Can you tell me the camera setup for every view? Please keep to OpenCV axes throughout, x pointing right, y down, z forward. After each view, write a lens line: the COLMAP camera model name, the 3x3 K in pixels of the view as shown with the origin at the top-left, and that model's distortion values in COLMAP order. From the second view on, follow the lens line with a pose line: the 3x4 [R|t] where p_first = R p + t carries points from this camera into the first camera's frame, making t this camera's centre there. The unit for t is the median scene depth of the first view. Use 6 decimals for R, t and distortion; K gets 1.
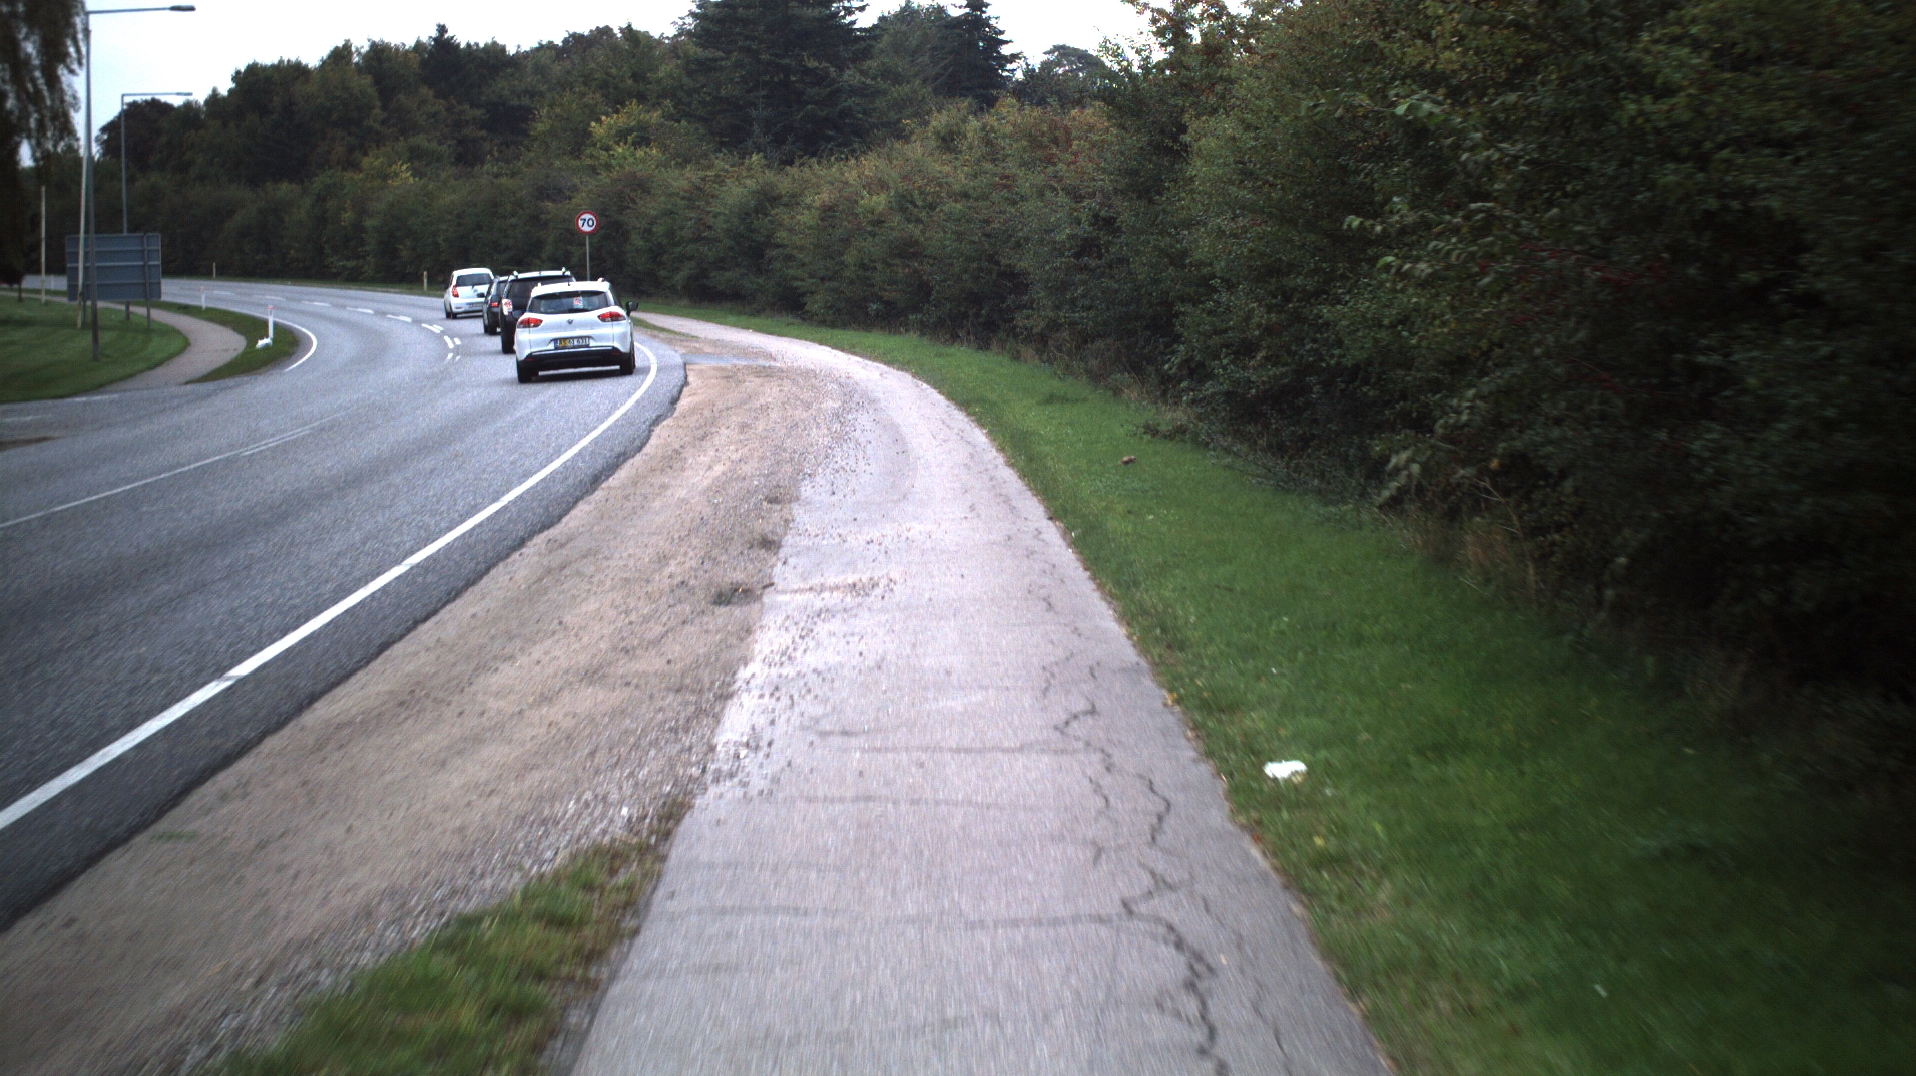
lens RADIAL K [[3076.0, 0, 958.0], [0, 3076.0, 538.0], [0, 0, 1]] dist [-0.259365, 0.208226]
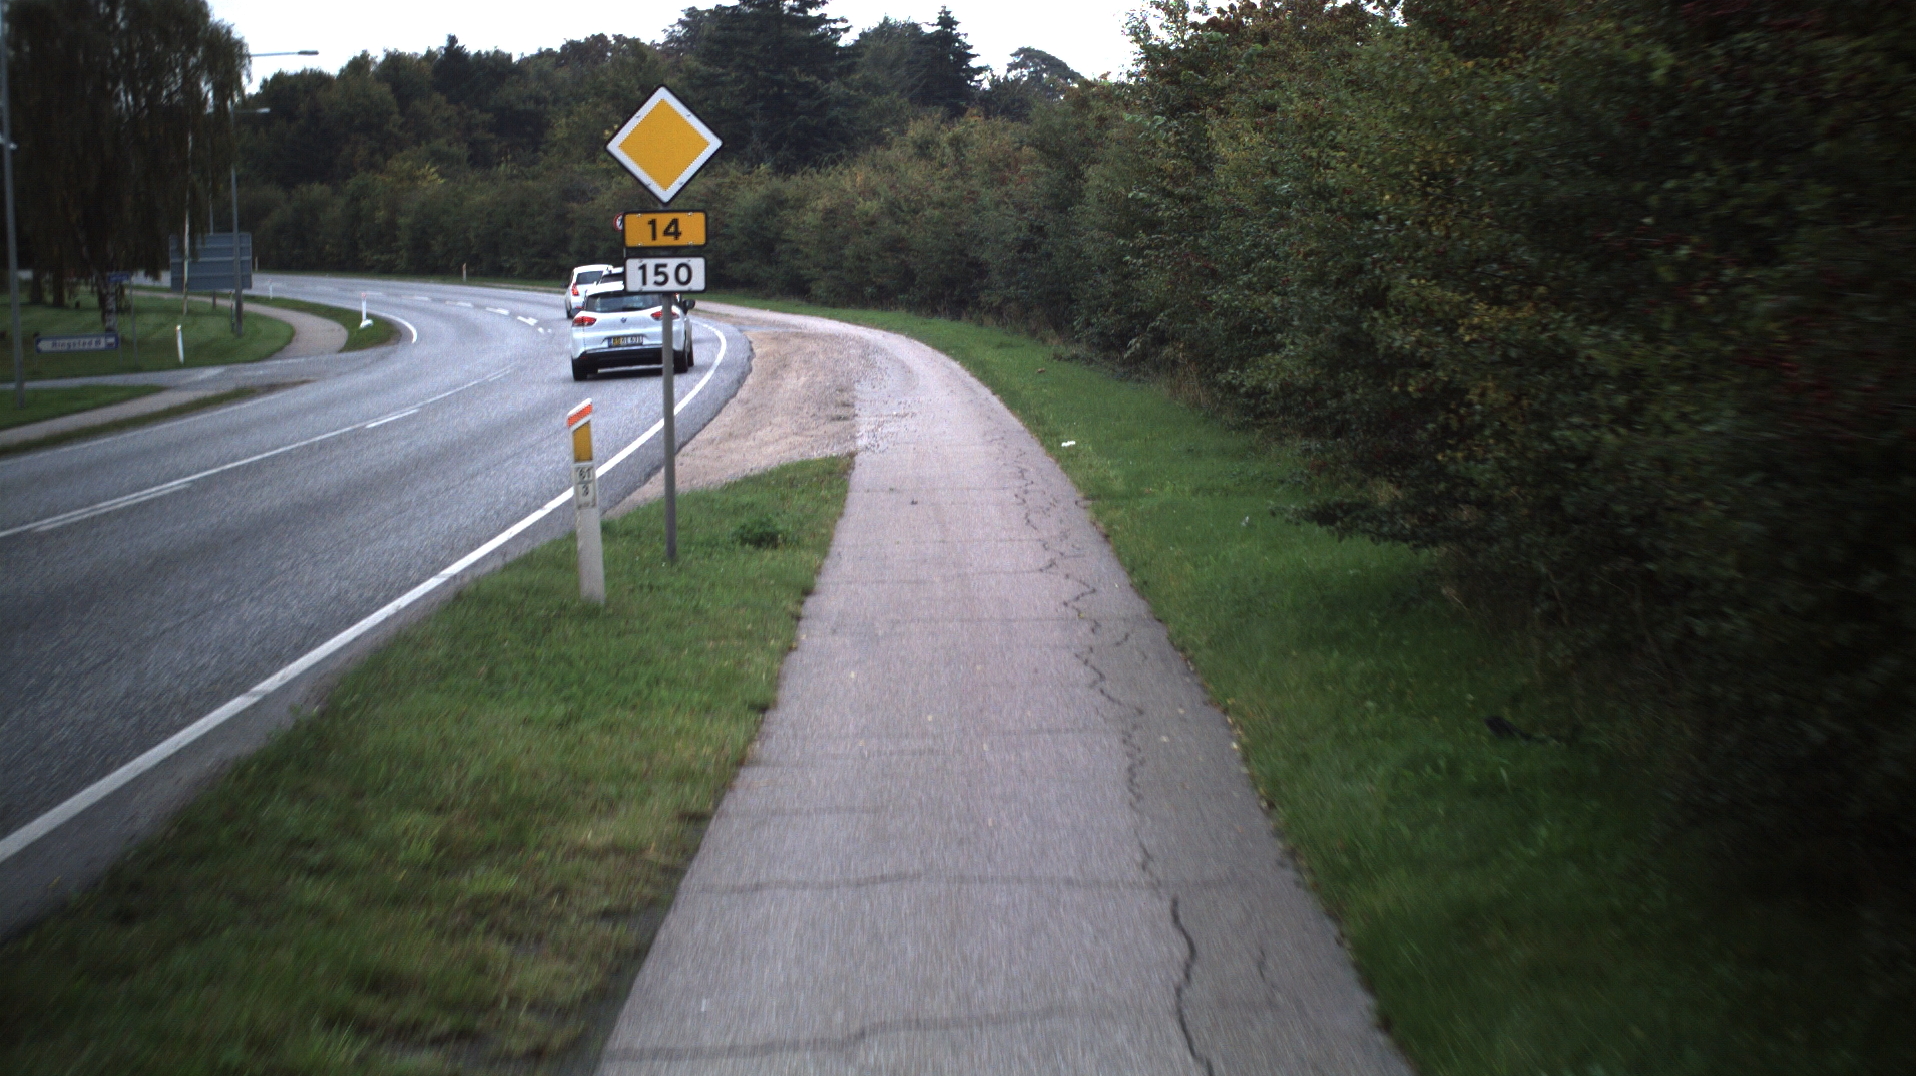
lens RADIAL K [[3076.0, 0, 958.0], [0, 3076.0, 538.0], [0, 0, 1]] dist [-0.259365, 0.208226]
pose [[0.999934, -0.007451, 0.008756, -0.002298], [0.007418, 0.999965, 0.003778, 0.019144], [-0.008784, -0.003713, 0.999955, -0.227625]]
